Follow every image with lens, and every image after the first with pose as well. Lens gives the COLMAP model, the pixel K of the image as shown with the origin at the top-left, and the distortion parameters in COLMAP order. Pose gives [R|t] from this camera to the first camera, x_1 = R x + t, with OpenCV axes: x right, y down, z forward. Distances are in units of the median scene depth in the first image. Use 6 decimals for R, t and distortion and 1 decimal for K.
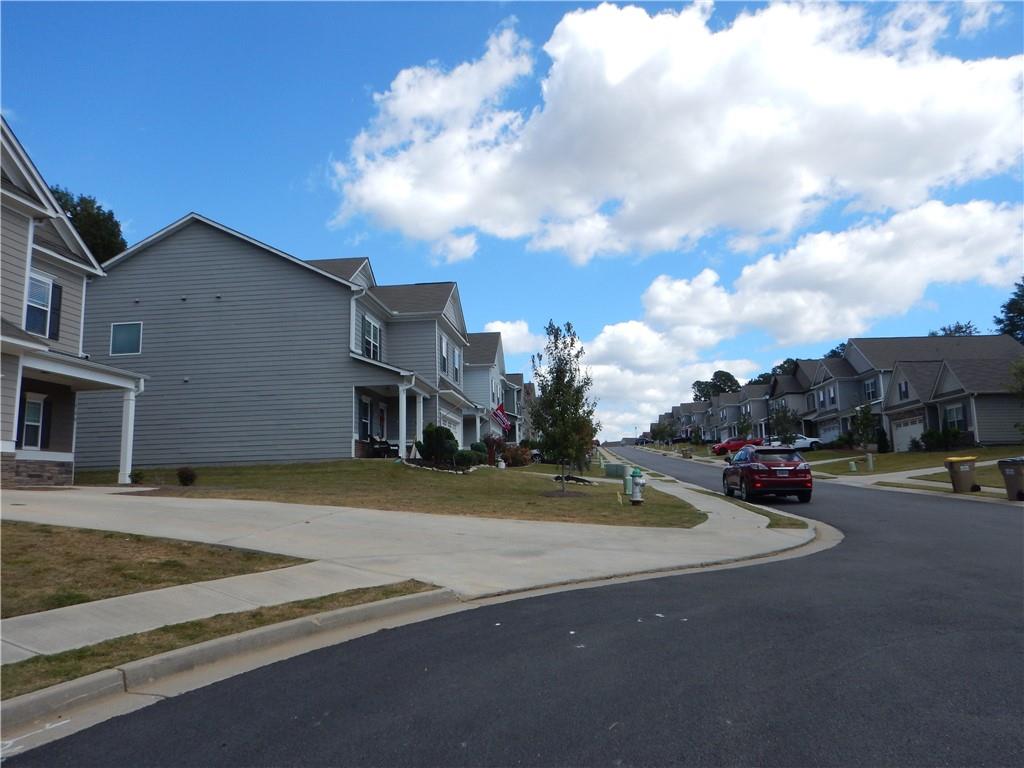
lens RADIAL K [[734.5, 0, 514.1], [0, 734.5, 374.7], [0, 0, 1]] dist [0.011234, 0.001691]
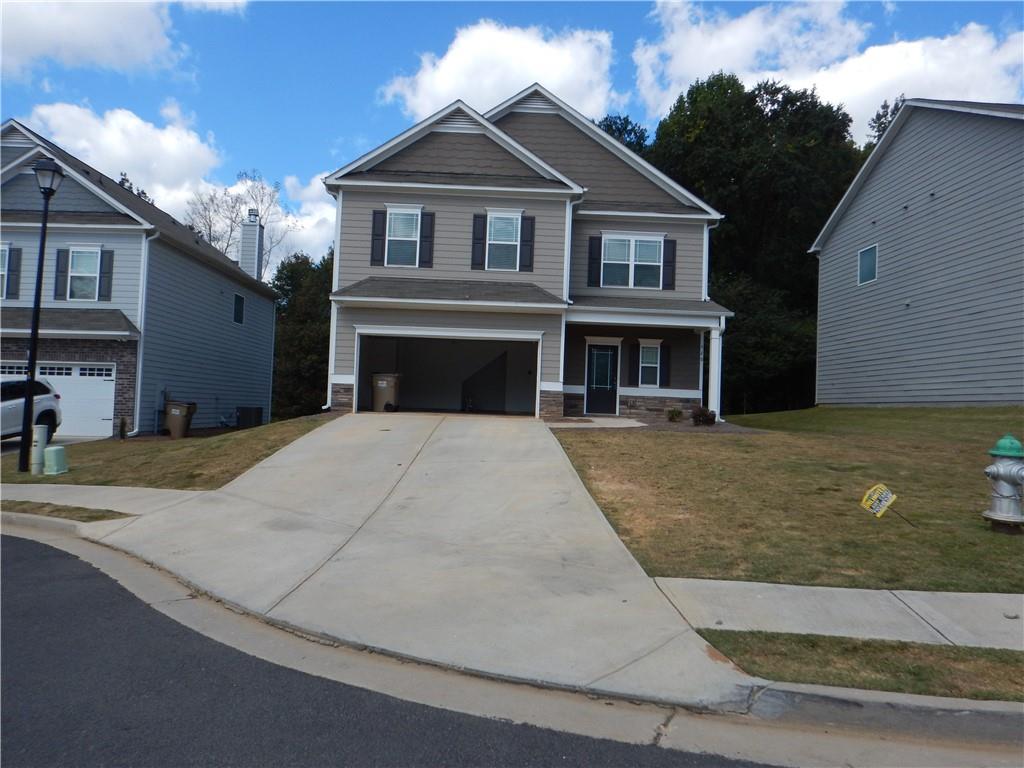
lens RADIAL K [[734.5, 0, 515.5], [0, 734.5, 378.3], [0, 0, 1]] dist [0.011234, 0.001691]
pose [[0.142837, -0.007036, -0.989721, 0.441157], [0.105274, 0.994410, 0.008124, 0.051981], [0.984132, -0.105352, 0.142779, 0.590744]]
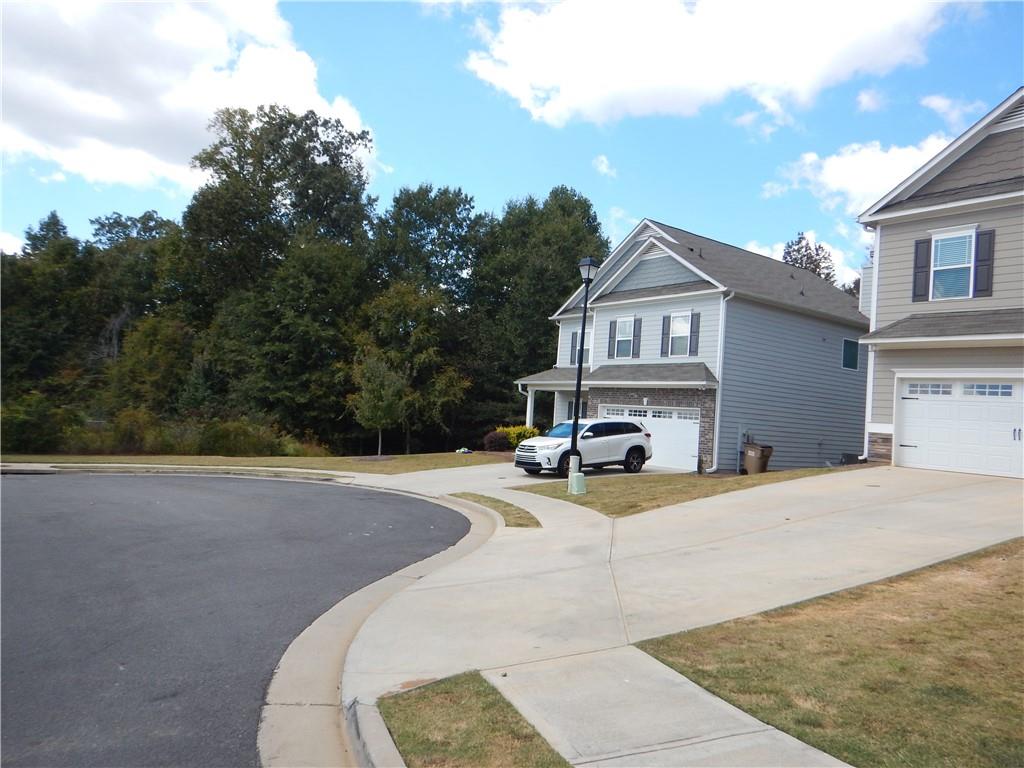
lens RADIAL K [[734.5, 0, 514.5], [0, 734.5, 378.3], [0, 0, 1]] dist [0.011234, 0.001691]
pose [[-0.713577, -0.055852, -0.698347, 0.236016], [0.046952, 0.990763, -0.127215, 0.132506], [0.699002, -0.123567, -0.704364, 1.655491]]
